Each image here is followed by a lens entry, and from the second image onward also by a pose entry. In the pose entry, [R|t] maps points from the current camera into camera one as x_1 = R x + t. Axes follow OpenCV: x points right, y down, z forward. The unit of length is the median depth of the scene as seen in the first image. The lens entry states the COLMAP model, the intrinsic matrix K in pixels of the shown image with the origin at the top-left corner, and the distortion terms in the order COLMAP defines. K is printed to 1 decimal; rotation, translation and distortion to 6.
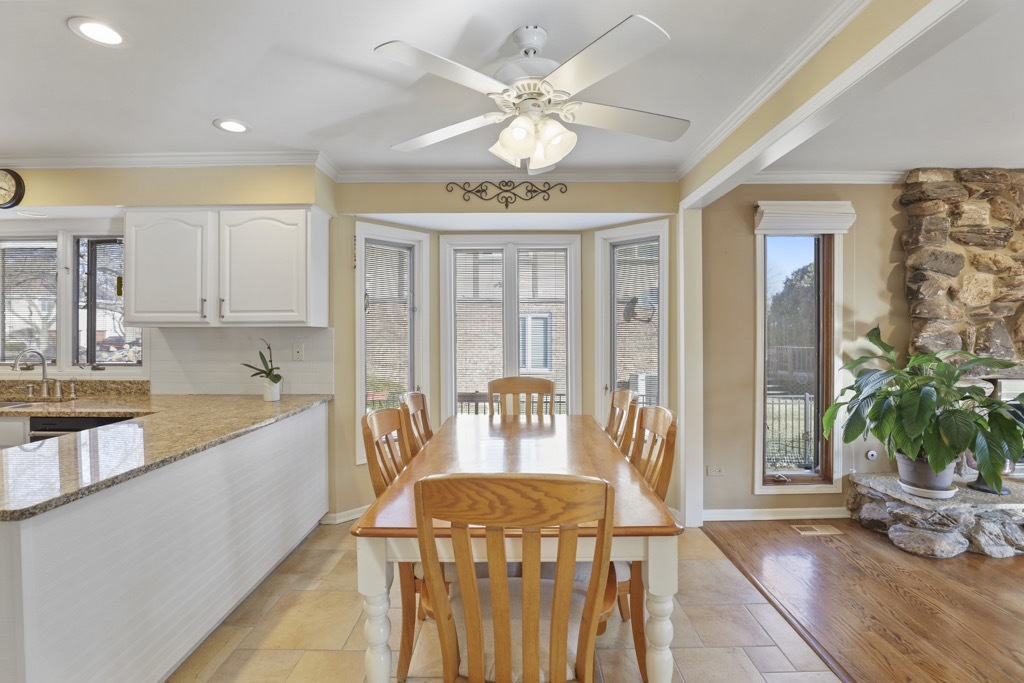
lens RADIAL K [[471.5, 0, 515.2], [0, 471.5, 335.2], [0, 0, 1]] dist [-0.030215, 0.000936]
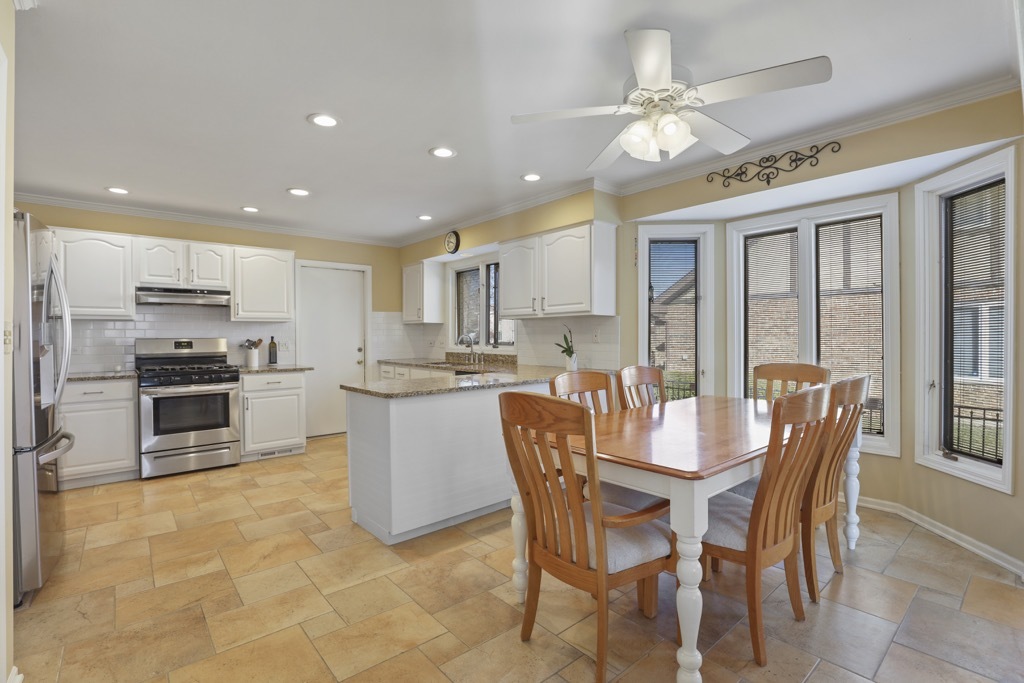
lens RADIAL K [[471.5, 0, 515.2], [0, 471.5, 335.2], [0, 0, 1]] dist [-0.030215, 0.000936]
pose [[0.650817, -0.002814, -0.759230, 0.372526], [-0.000791, 0.999990, -0.004384, 0.040237], [0.759235, 0.003454, 0.650808, -0.003593]]
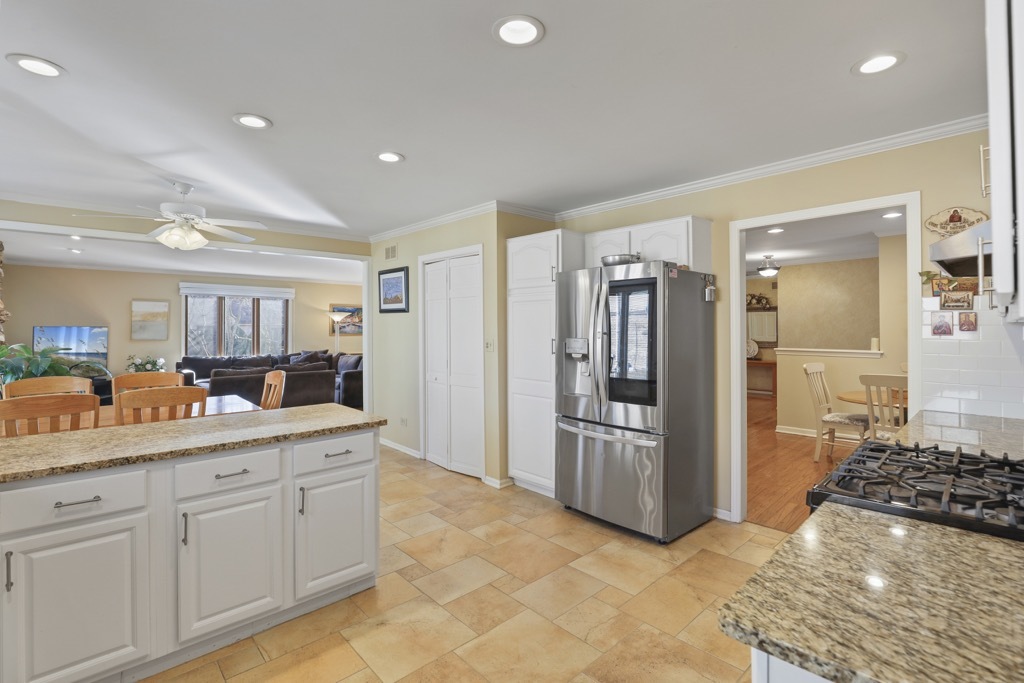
lens RADIAL K [[473.6, 0, 515.8], [0, 473.6, 318.1], [0, 0, 1]] dist [-0.032420, 0.000588]
pose [[-0.686722, 0.019737, 0.726652, -1.311756], [0.011481, 0.999801, -0.016306, -0.011018], [-0.726829, -0.002855, -0.686812, 0.733478]]
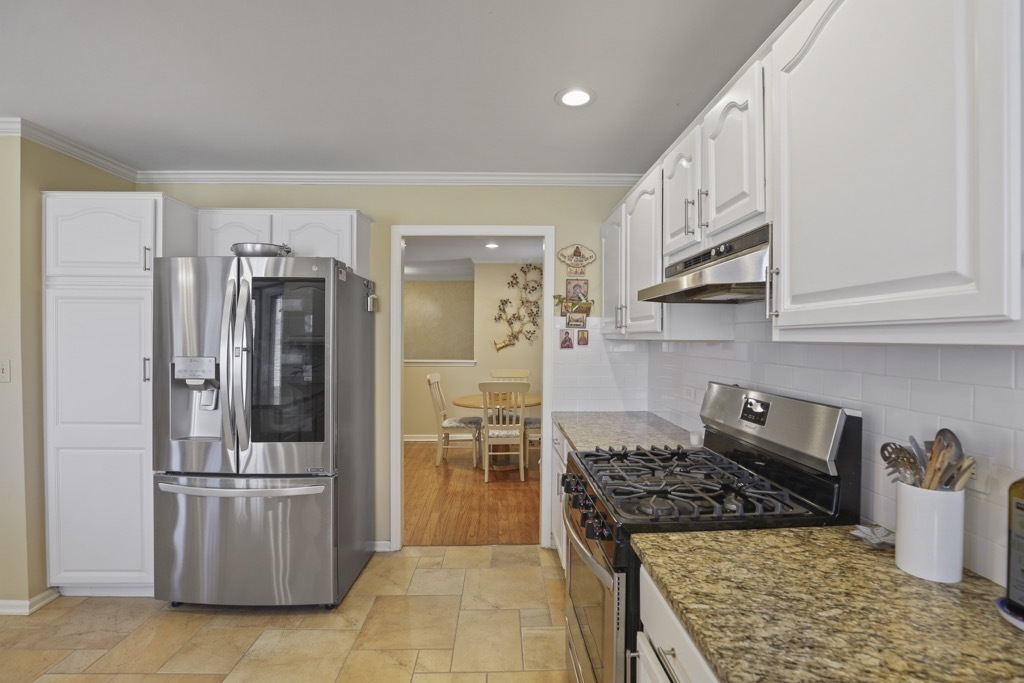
lens RADIAL K [[471.1, 0, 513.4], [0, 471.1, 340.2], [0, 0, 1]] dist [-0.039210, 0.008387]
pose [[-0.999339, 0.000057, -0.036354, -1.095865], [-0.000408, 0.999918, 0.012780, -0.015861], [0.036351, 0.012787, -0.999257, 0.632523]]
